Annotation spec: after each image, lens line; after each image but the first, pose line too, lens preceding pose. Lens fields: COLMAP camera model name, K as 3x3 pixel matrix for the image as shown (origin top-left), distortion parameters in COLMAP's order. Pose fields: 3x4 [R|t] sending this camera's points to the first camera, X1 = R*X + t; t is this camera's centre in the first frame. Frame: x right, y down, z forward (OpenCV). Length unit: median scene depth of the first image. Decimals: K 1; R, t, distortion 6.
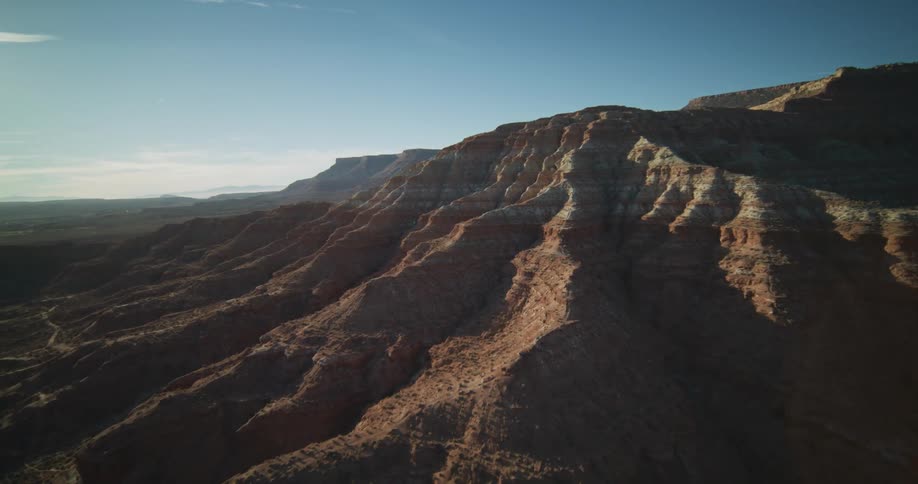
lens RADIAL K [[398.8, 0, 451.1], [0, 398.8, 235.9], [0, 0, 1]] dist [-0.014778, 0.000049]
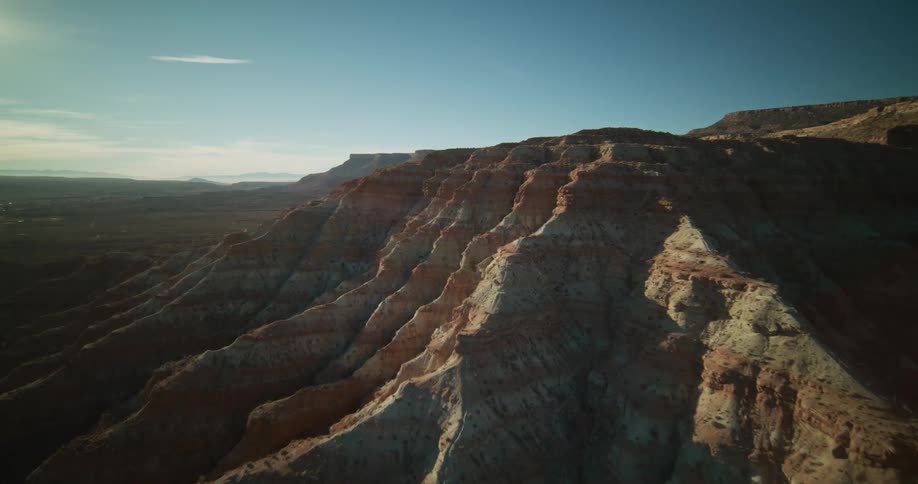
lens RADIAL K [[360.3, 0, 459.0], [0, 360.3, 242.0], [0, 0, 1]] dist [-0.009736, -0.000223]
pose [[0.996379, 0.069845, -0.048474, 0.226468], [-0.067428, 0.996479, 0.049836, -0.198755], [0.051784, -0.046387, 0.997580, 0.529506]]
